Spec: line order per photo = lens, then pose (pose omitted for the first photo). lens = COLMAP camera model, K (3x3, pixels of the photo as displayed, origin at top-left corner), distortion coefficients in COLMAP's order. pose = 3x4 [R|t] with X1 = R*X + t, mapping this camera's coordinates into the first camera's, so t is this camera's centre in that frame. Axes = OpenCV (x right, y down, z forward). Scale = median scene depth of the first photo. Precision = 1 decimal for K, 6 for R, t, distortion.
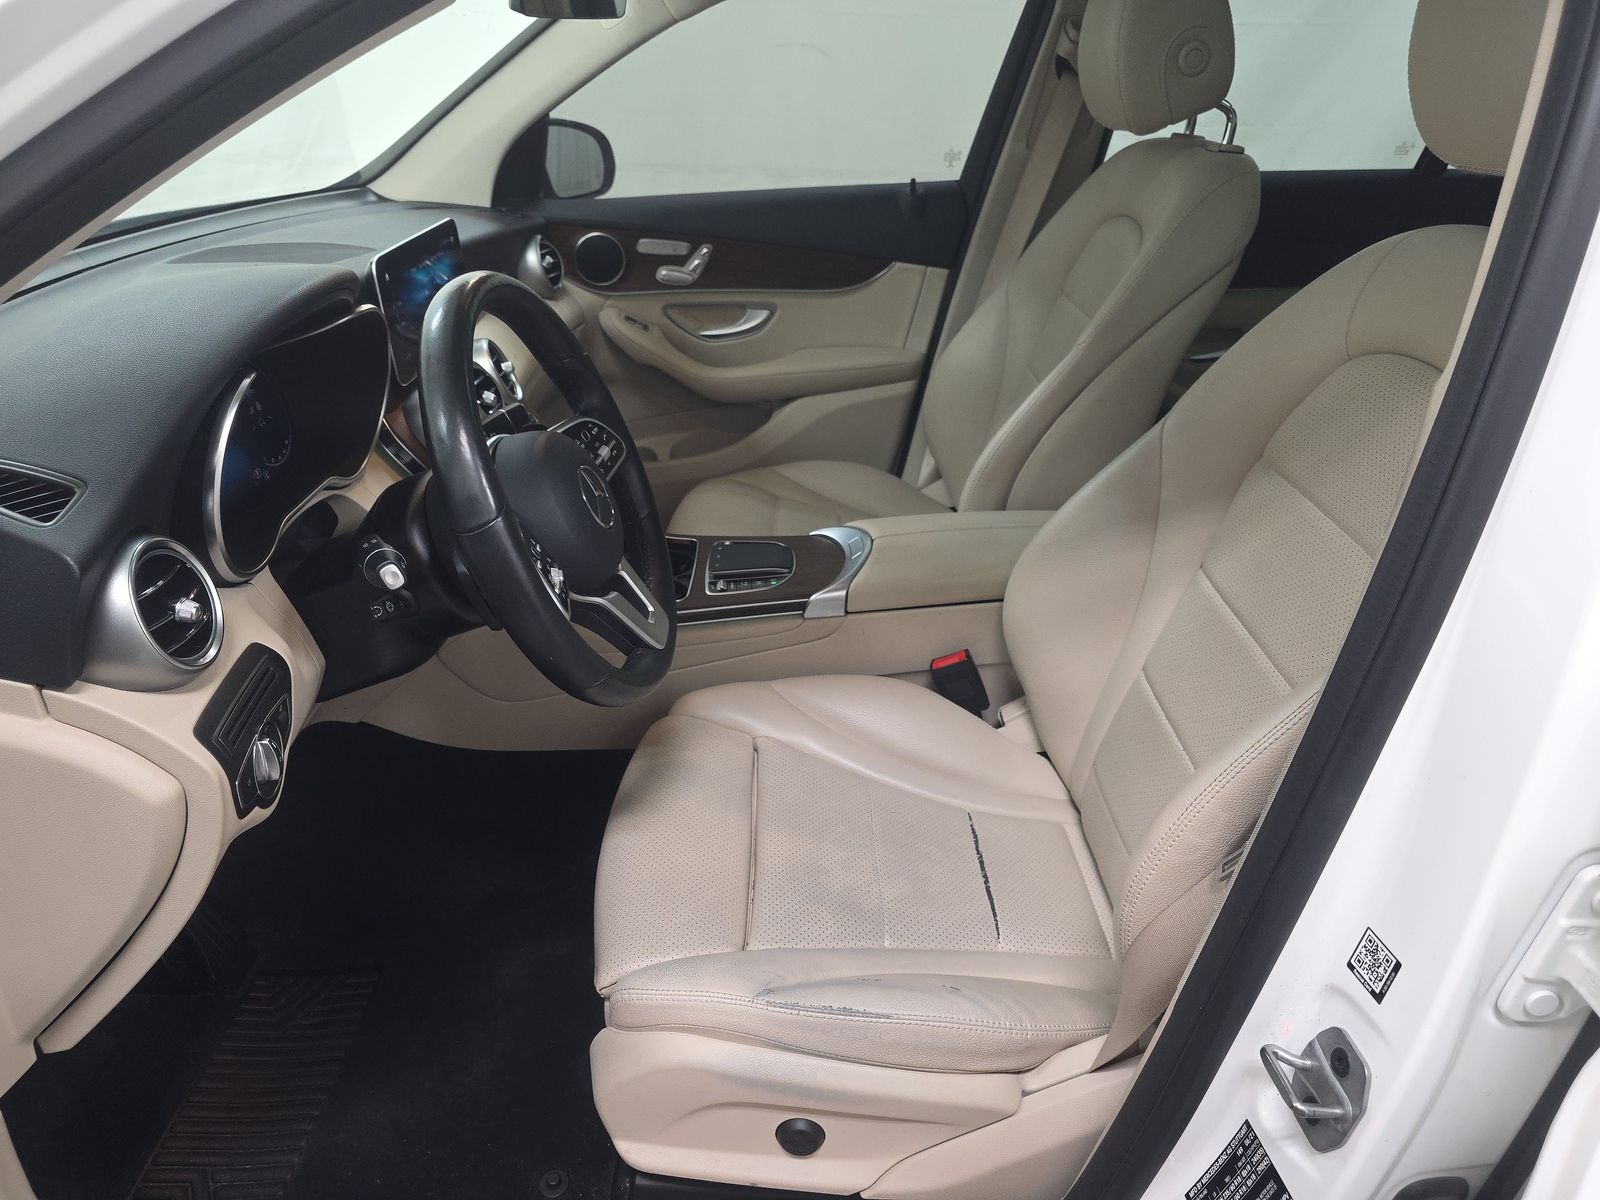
lens RADIAL K [[1078.2, 0, 799.7], [0, 1078.2, 618.8], [0, 0, 1]] dist [0.027798, -0.038716]
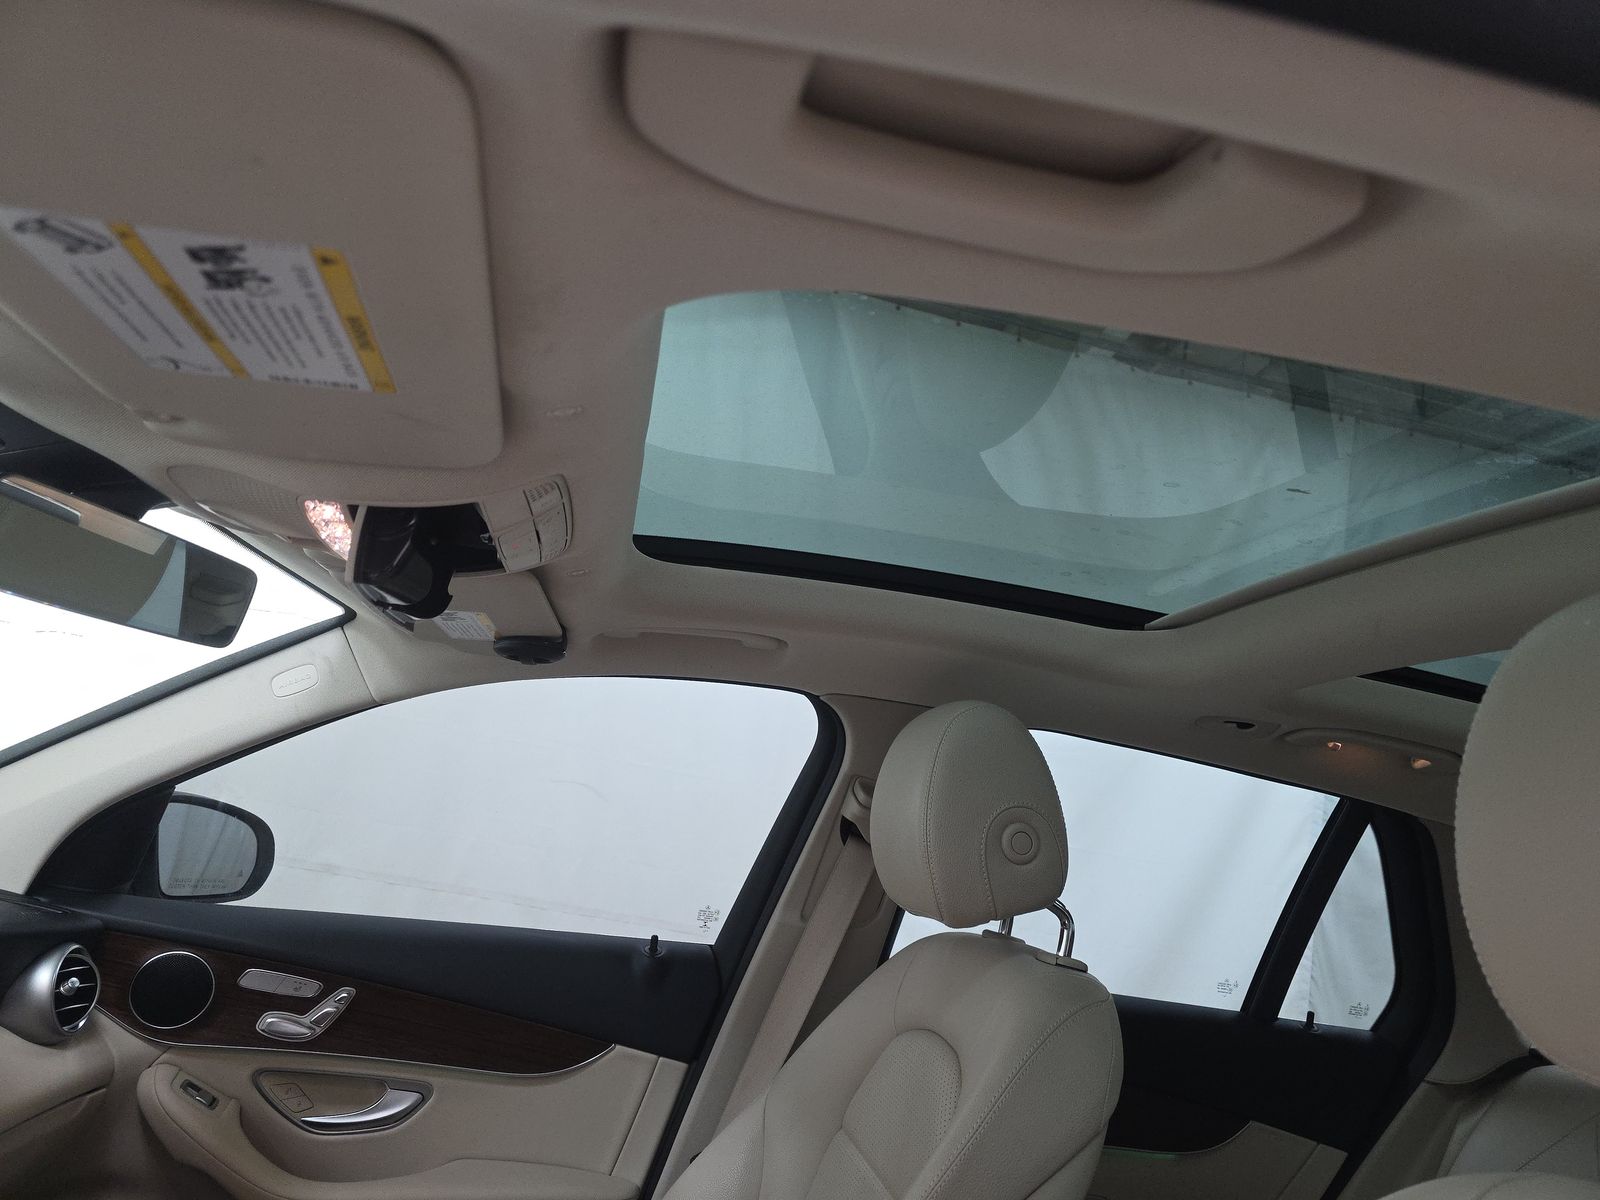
lens RADIAL K [[1078.2, 0, 799.7], [0, 1078.2, 618.8], [0, 0, 1]] dist [0.027798, -0.038716]
pose [[0.973146, 0.178179, 0.145737, 0.053368], [-0.052355, 0.787849, -0.613639, -0.120318], [-0.224156, 0.589531, 0.776020, 0.253318]]
